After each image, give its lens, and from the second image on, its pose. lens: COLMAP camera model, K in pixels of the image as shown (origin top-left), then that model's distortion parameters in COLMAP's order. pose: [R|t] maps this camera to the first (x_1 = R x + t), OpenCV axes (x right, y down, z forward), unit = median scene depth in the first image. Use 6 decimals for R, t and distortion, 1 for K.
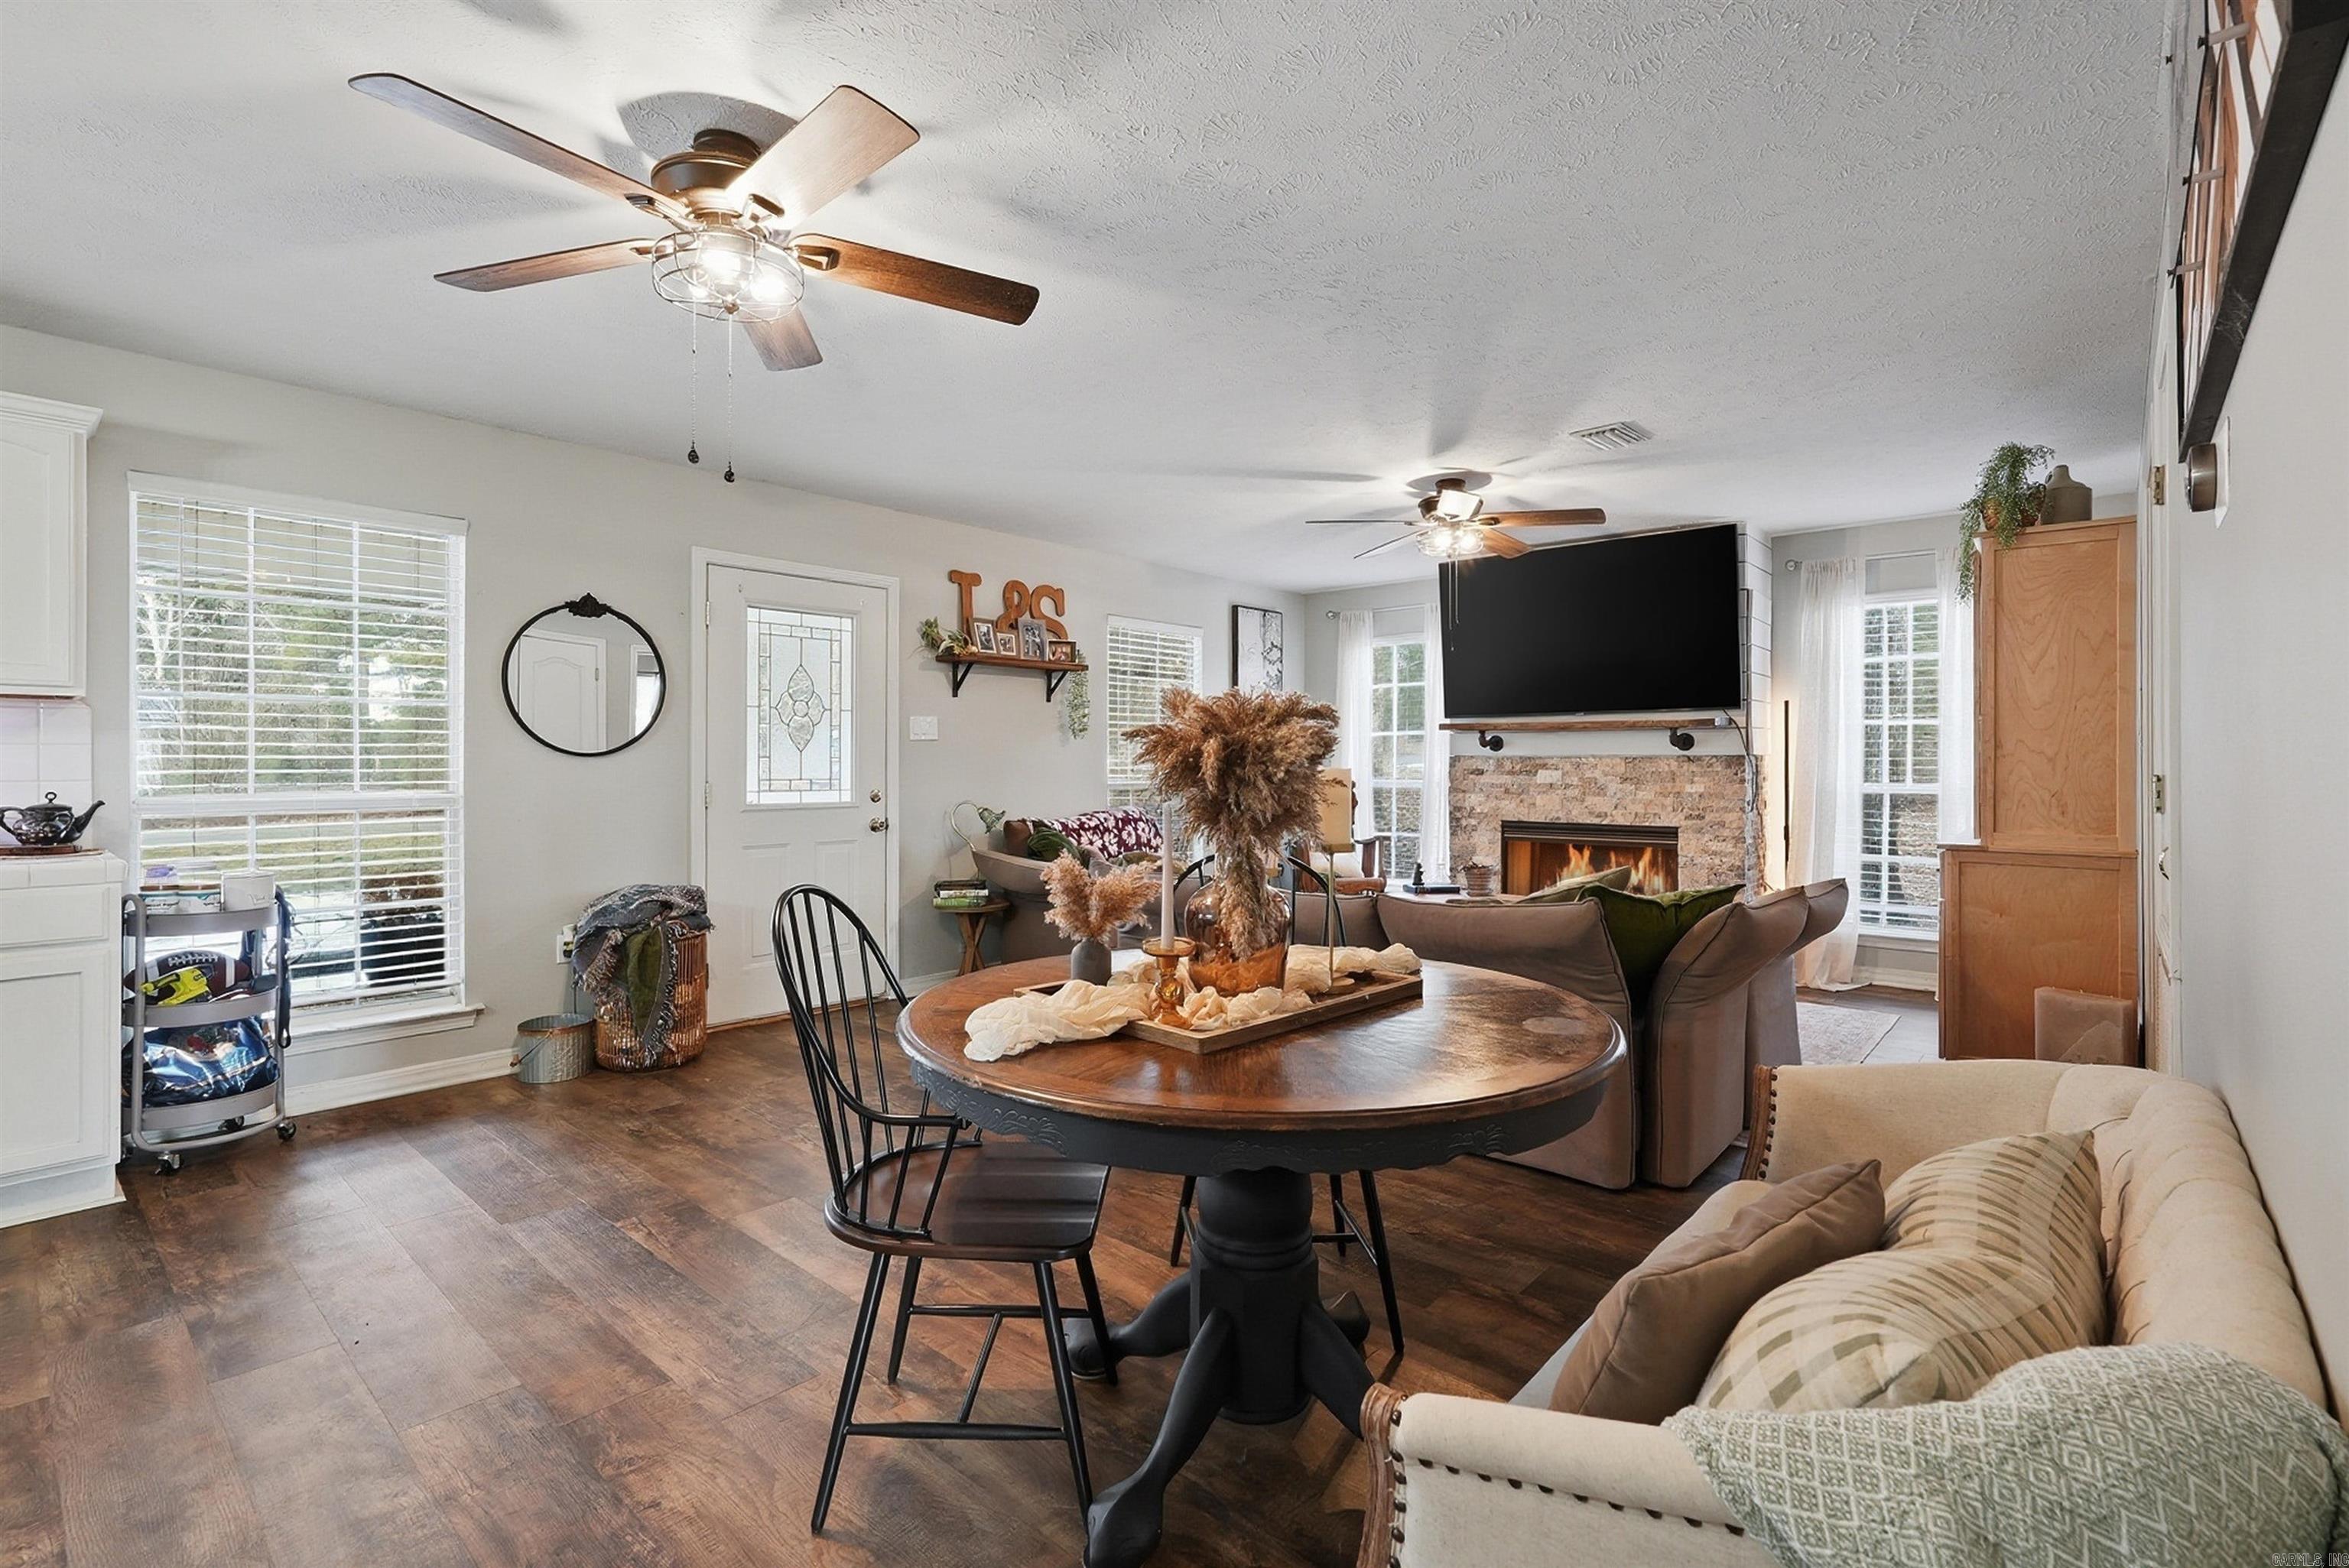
lens RADIAL K [[1049.5, 0, 1180.6], [0, 1049.5, 762.4], [0, 0, 1]] dist [-0.015959, 0.007980]
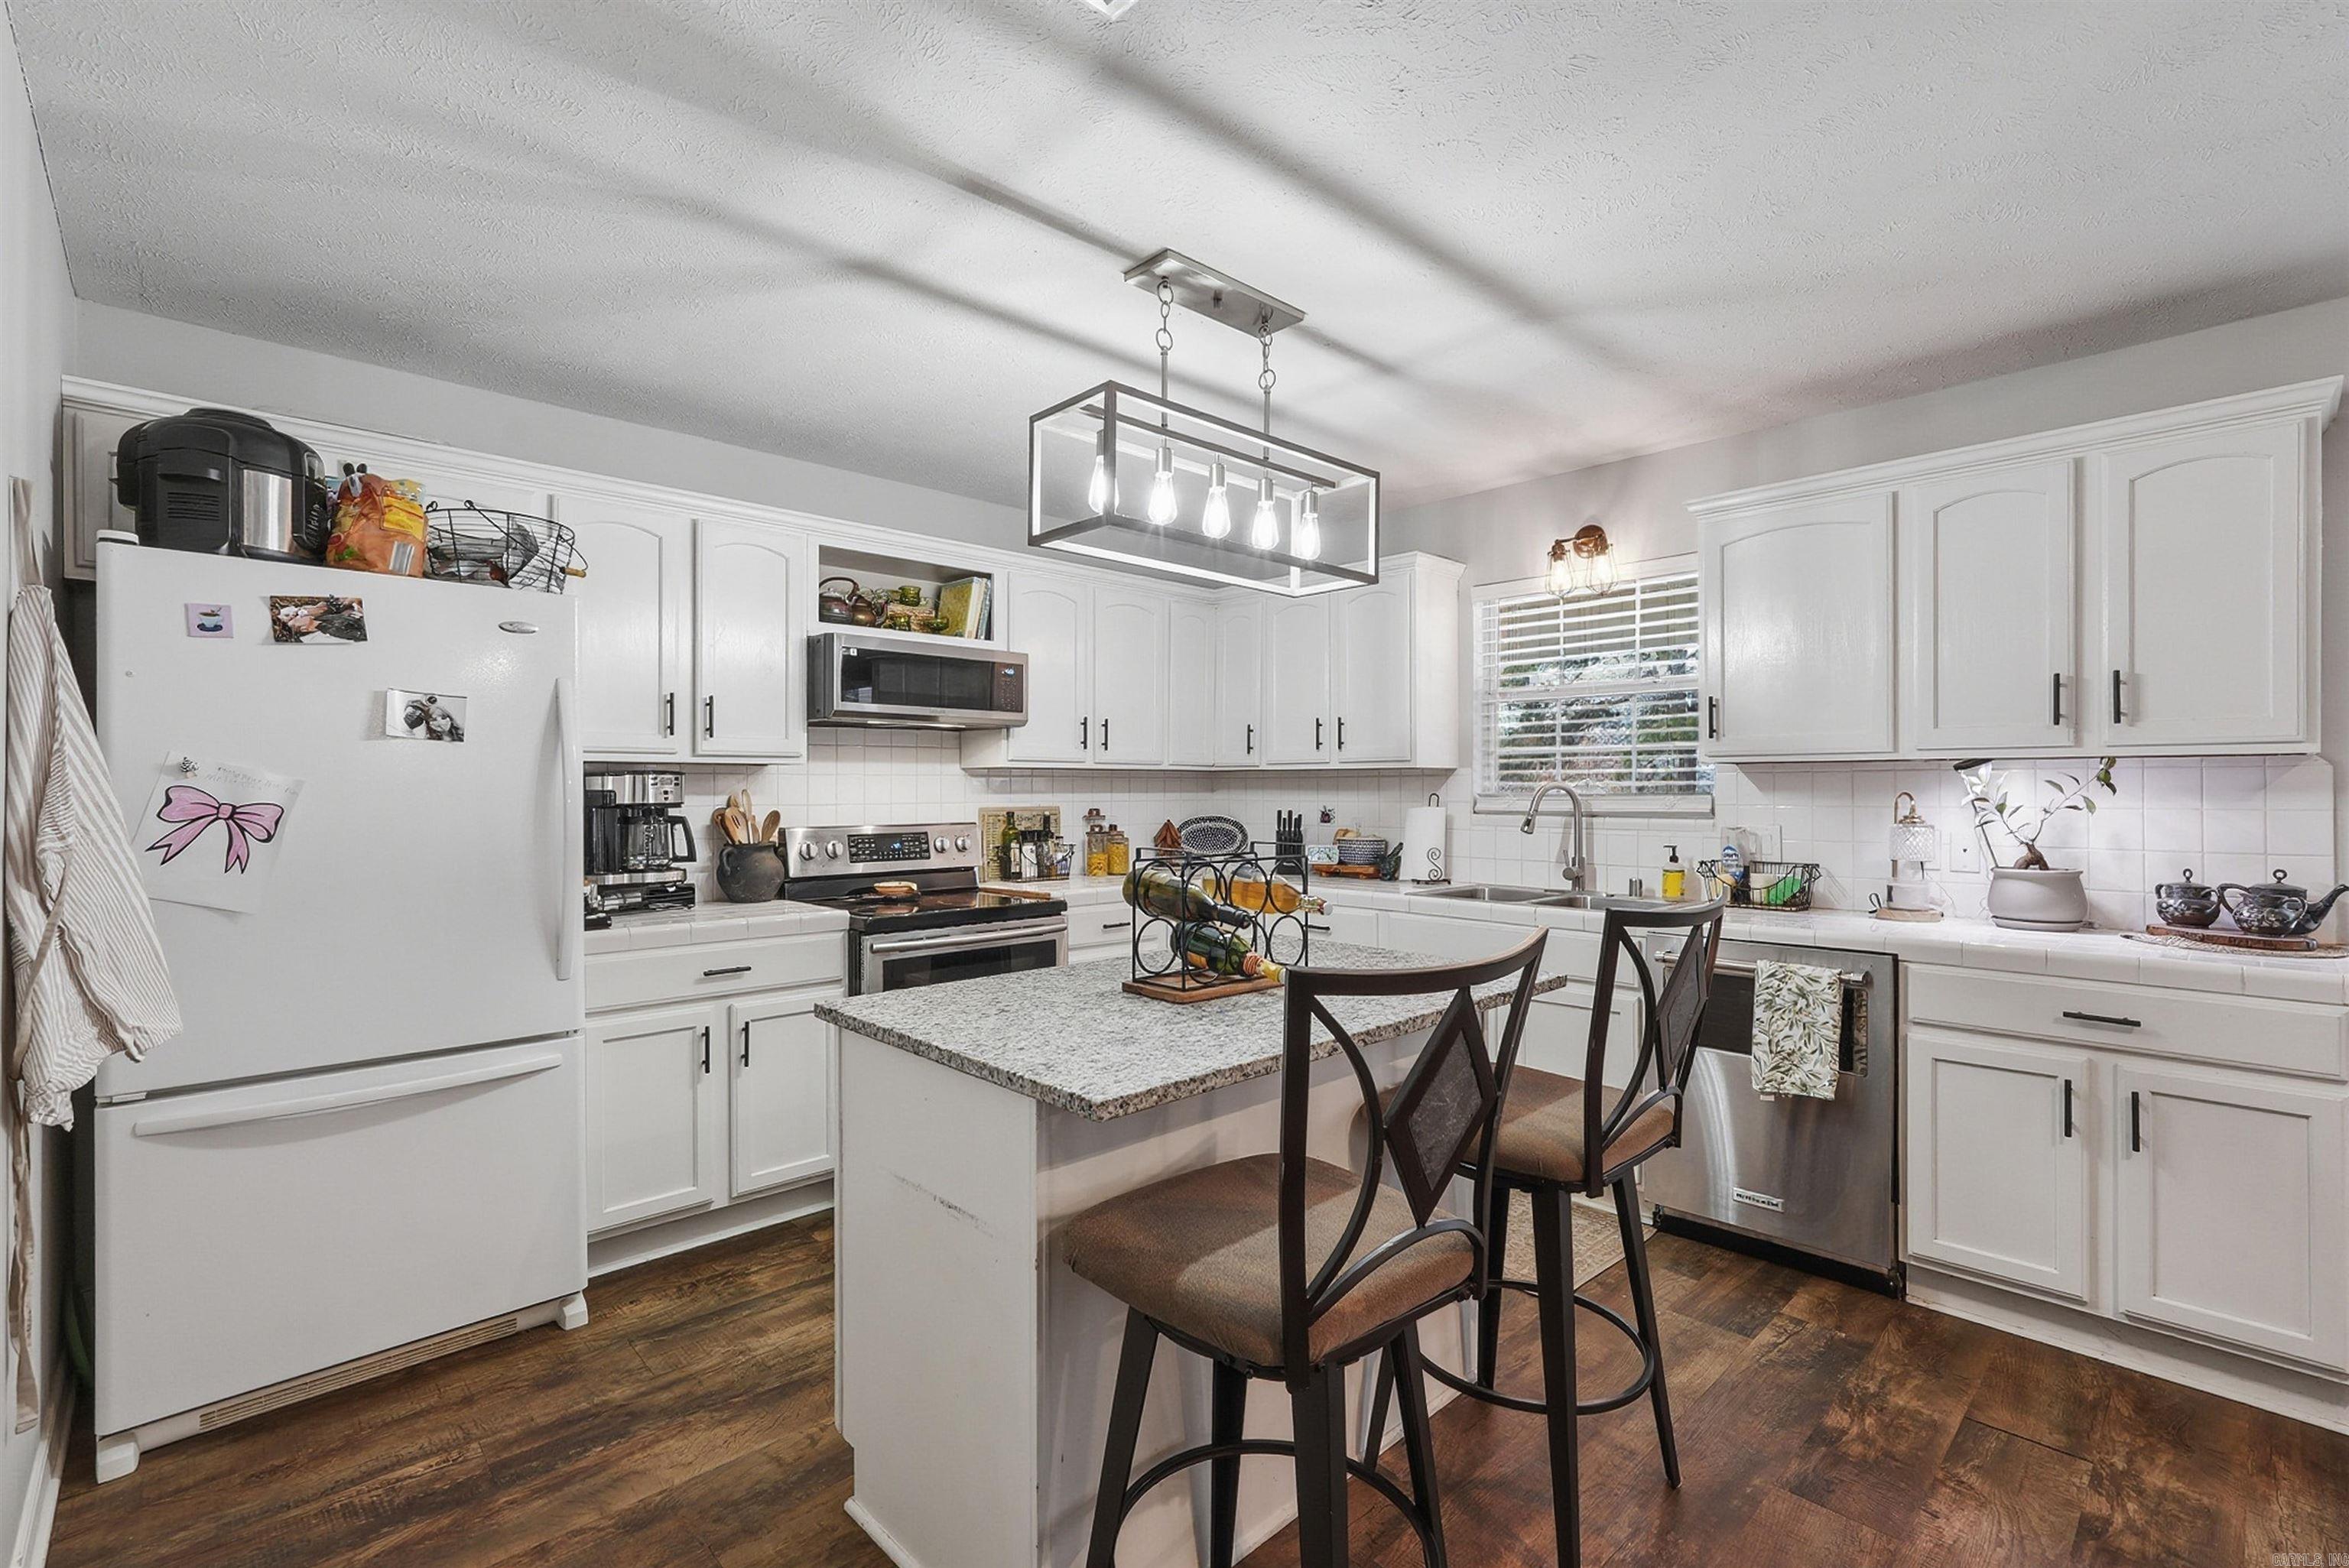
lens RADIAL K [[1049.5, 0, 1186.8], [0, 1049.5, 784.7], [0, 0, 1]] dist [-0.015959, 0.007980]
pose [[-0.091162, -0.004156, -0.995827, -0.099095], [0.000513, 0.999991, -0.004221, -0.019177], [0.995836, -0.000895, -0.091159, 0.114346]]
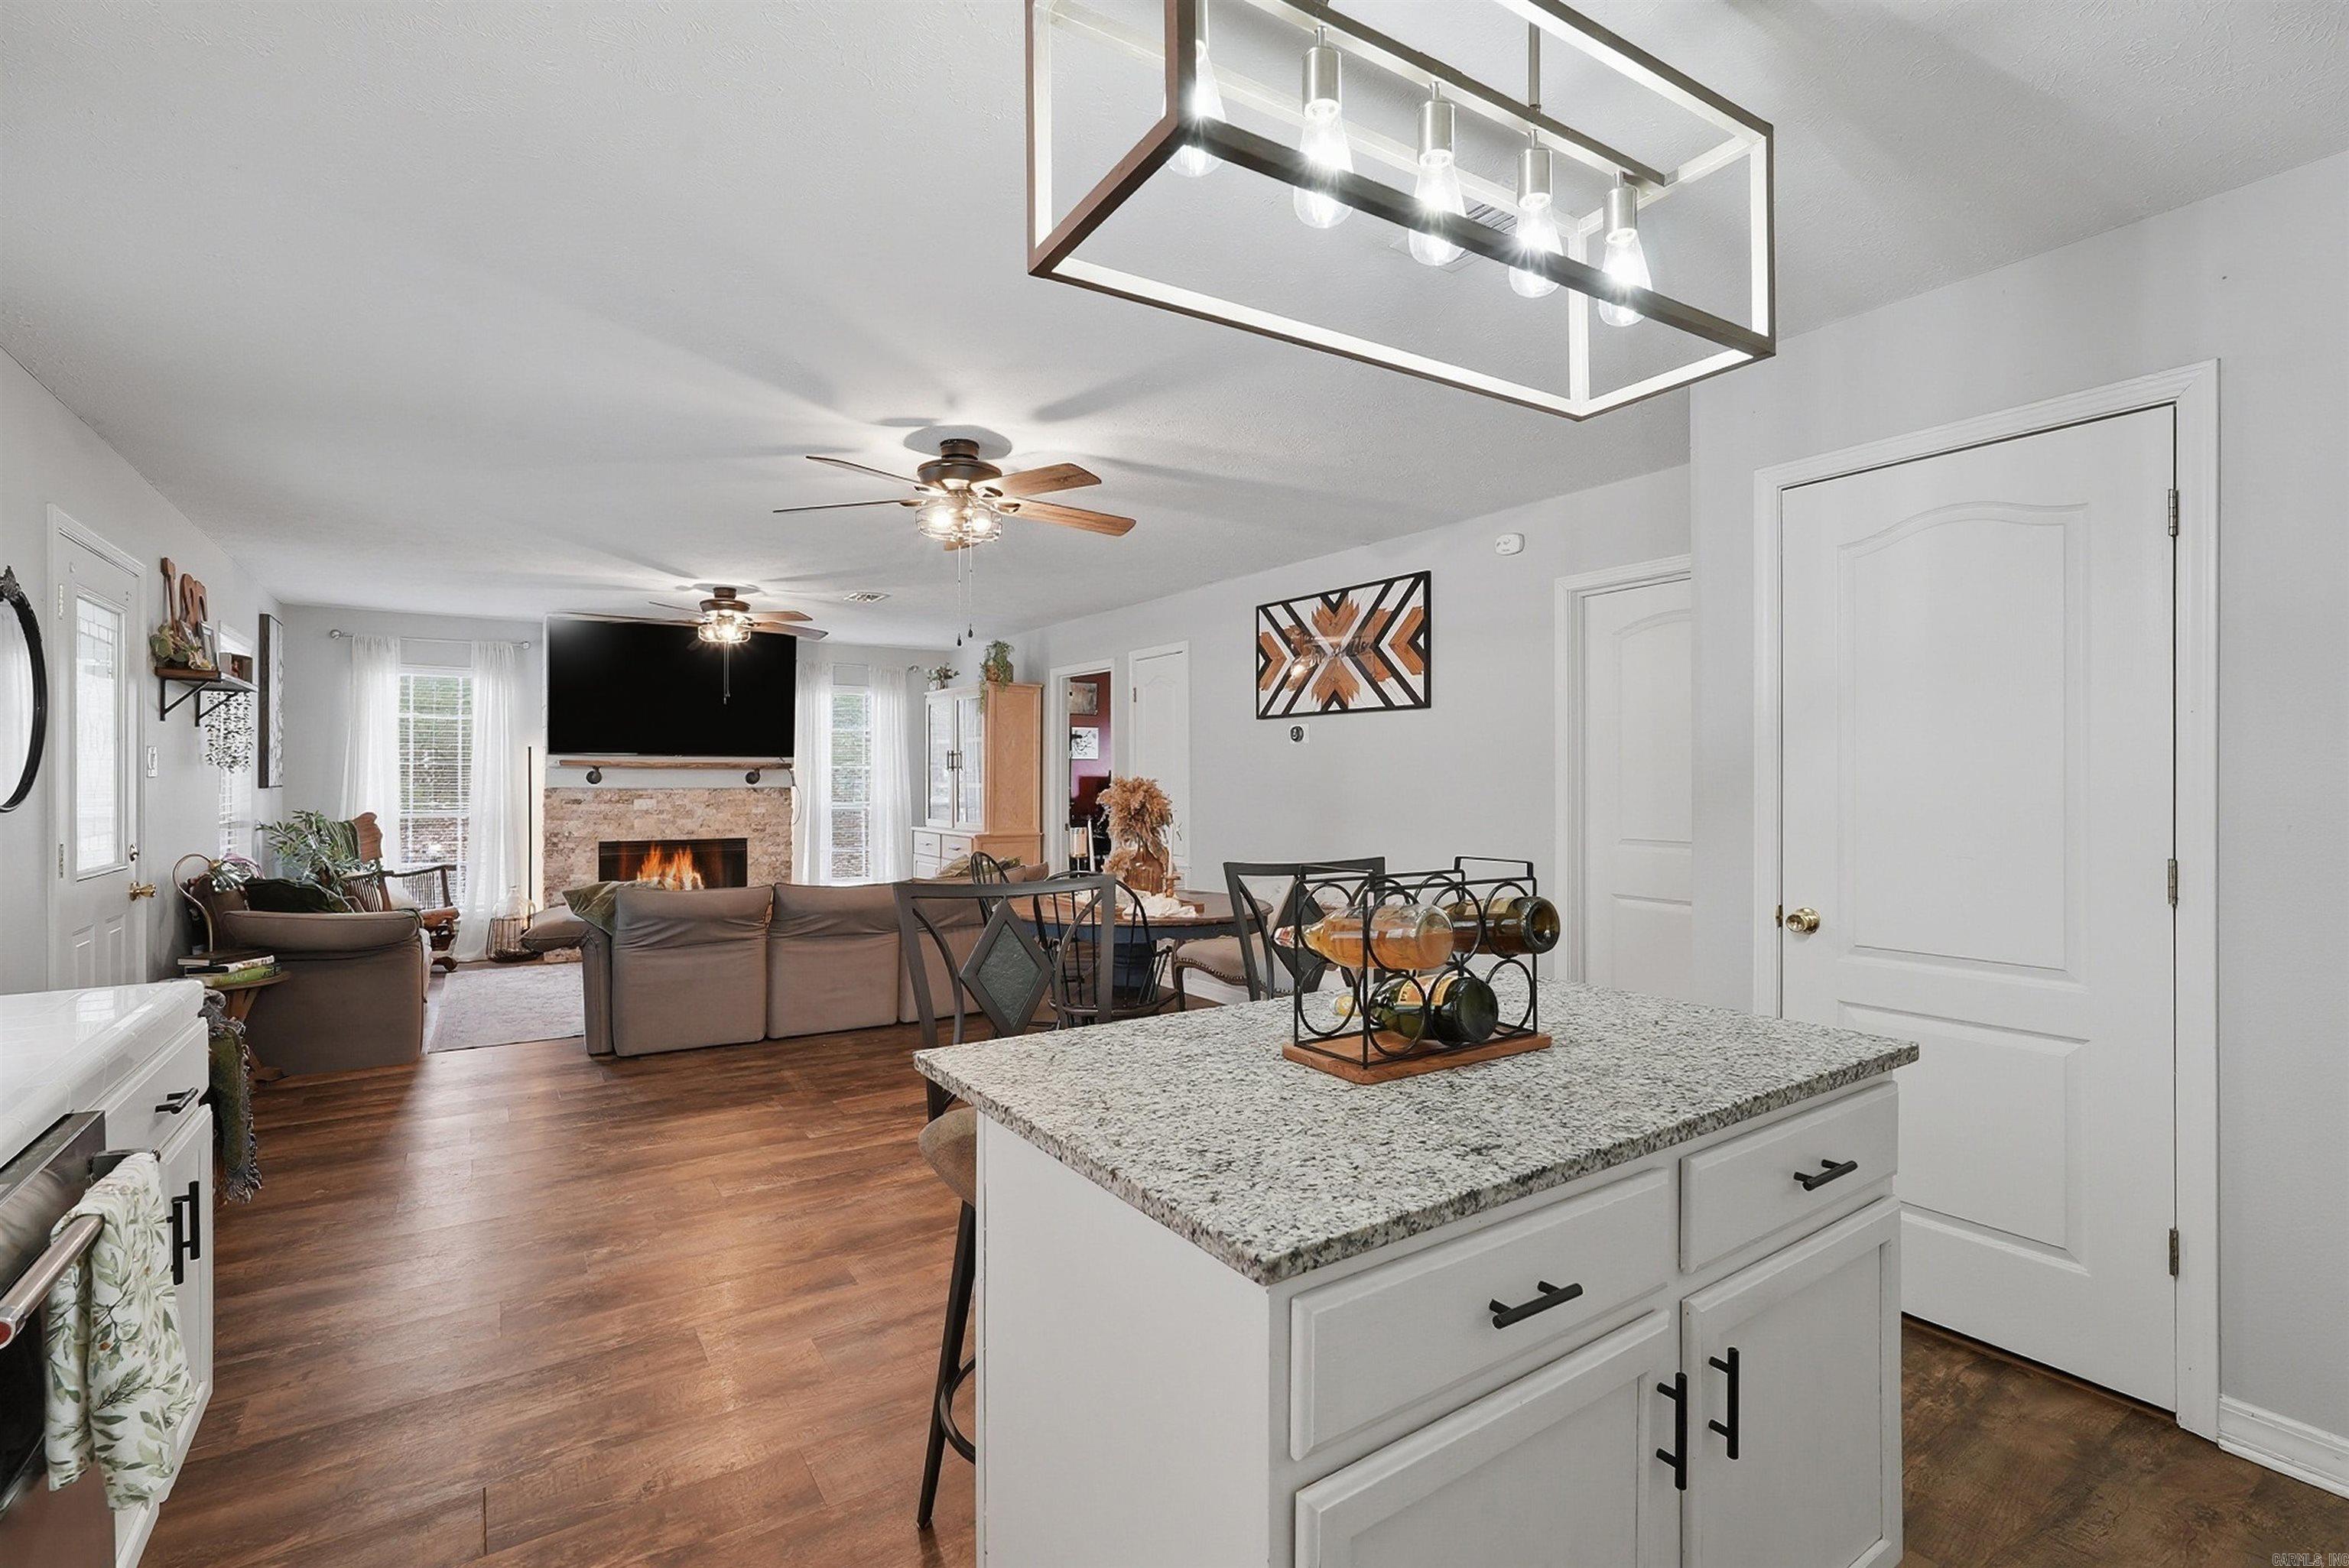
lens RADIAL K [[1049.5, 0, 1159.1], [0, 1049.5, 775.4], [0, 0, 1]] dist [-0.015959, 0.007980]
pose [[0.269872, 0.002299, 0.962893, -0.751453], [-0.001932, 0.999996, -0.001846, -0.021929], [-0.962894, -0.001362, 0.269876, 0.085577]]
